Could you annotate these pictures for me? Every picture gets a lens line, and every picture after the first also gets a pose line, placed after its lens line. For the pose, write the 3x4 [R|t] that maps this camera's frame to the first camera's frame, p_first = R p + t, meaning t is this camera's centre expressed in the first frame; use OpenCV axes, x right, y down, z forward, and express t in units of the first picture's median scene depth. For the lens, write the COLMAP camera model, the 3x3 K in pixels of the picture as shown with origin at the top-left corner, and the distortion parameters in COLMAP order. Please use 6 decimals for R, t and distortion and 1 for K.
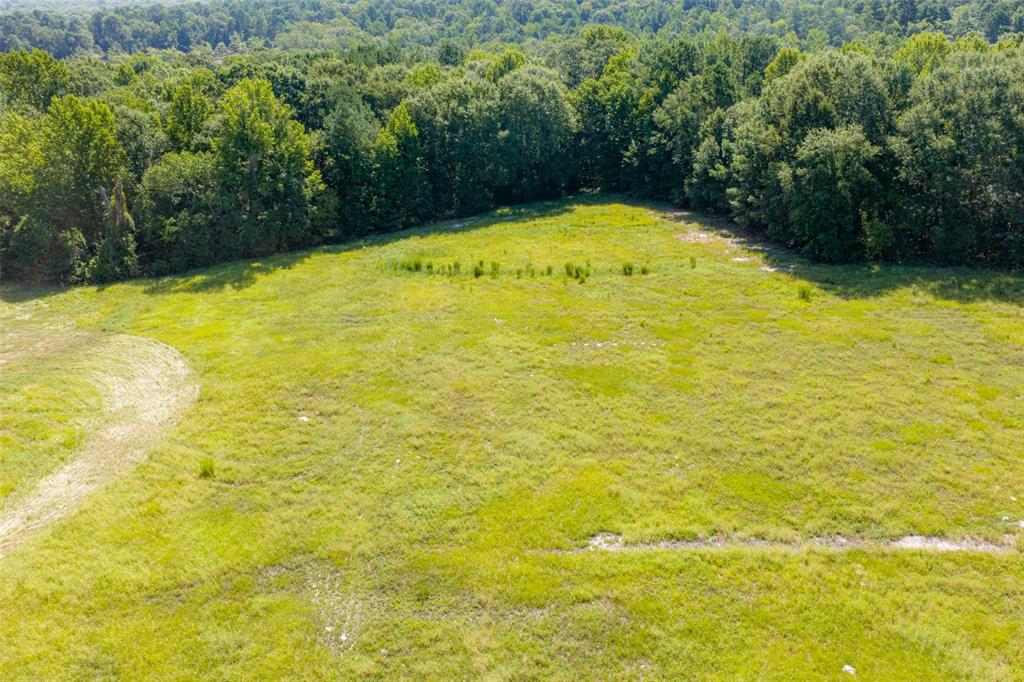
lens RADIAL K [[851.2, 0, 507.8], [0, 851.2, 344.2], [0, 0, 1]] dist [0.015743, -0.019395]
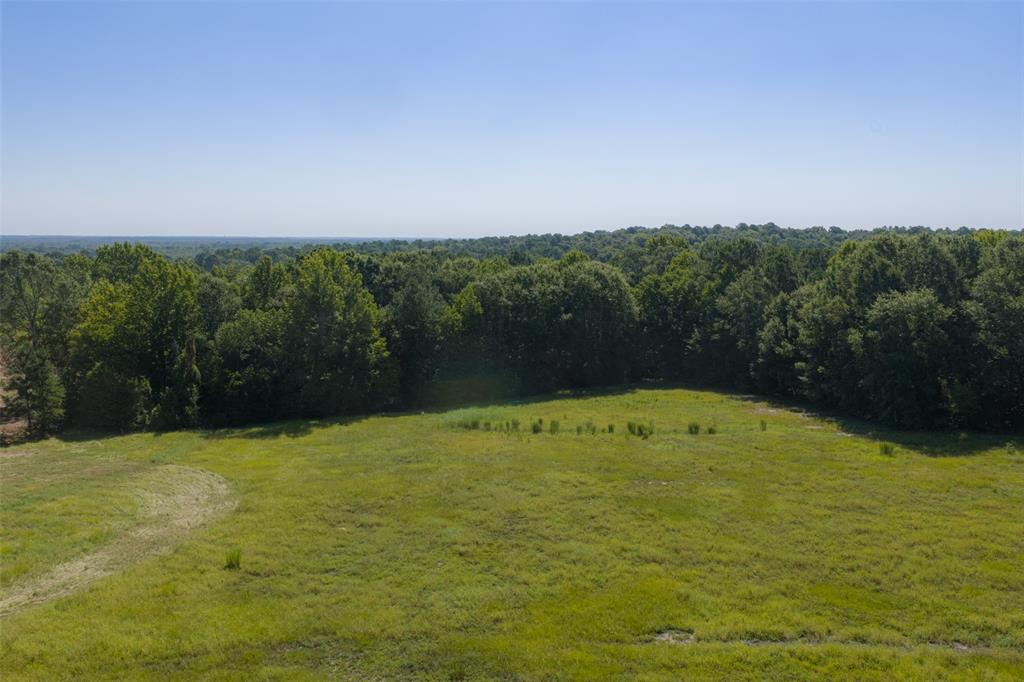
lens RADIAL K [[851.2, 0, 507.0], [0, 851.2, 341.4], [0, 0, 1]] dist [0.015743, -0.019395]
pose [[0.996756, 0.025179, -0.076445, 0.003321], [-0.046197, 0.956747, -0.287229, 0.110968], [0.065906, 0.289829, 0.954807, 0.049261]]
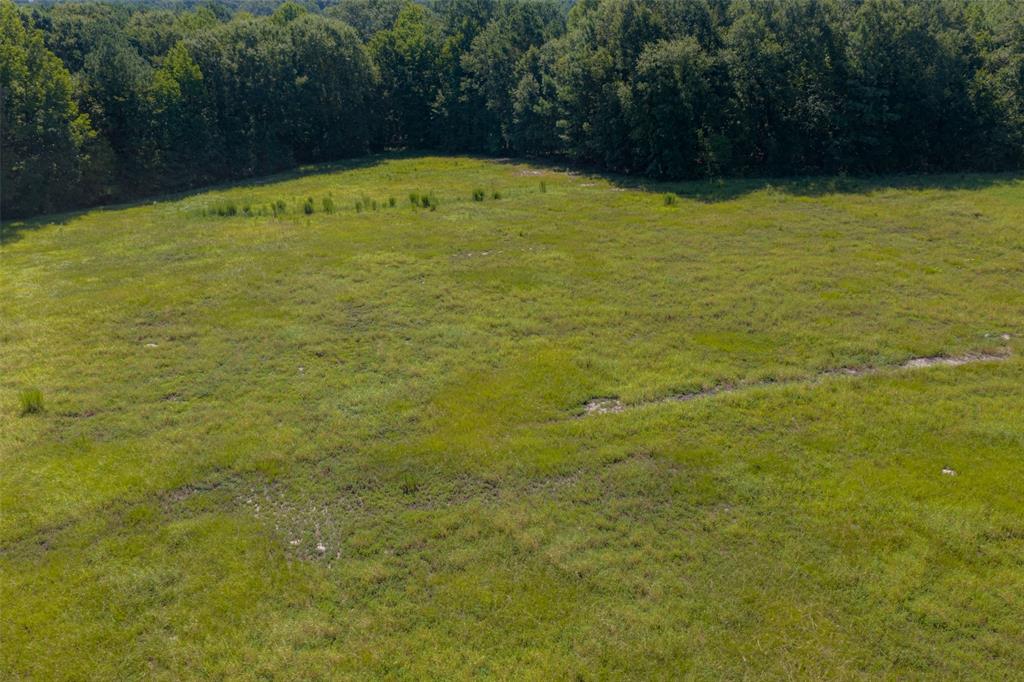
lens RADIAL K [[851.2, 0, 506.1], [0, 851.2, 347.3], [0, 0, 1]] dist [0.015743, -0.019395]
pose [[0.955849, -0.094422, 0.278276, -0.109004], [0.102453, 0.994633, -0.014427, 0.097929], [-0.275421, 0.042300, 0.960393, 0.130114]]
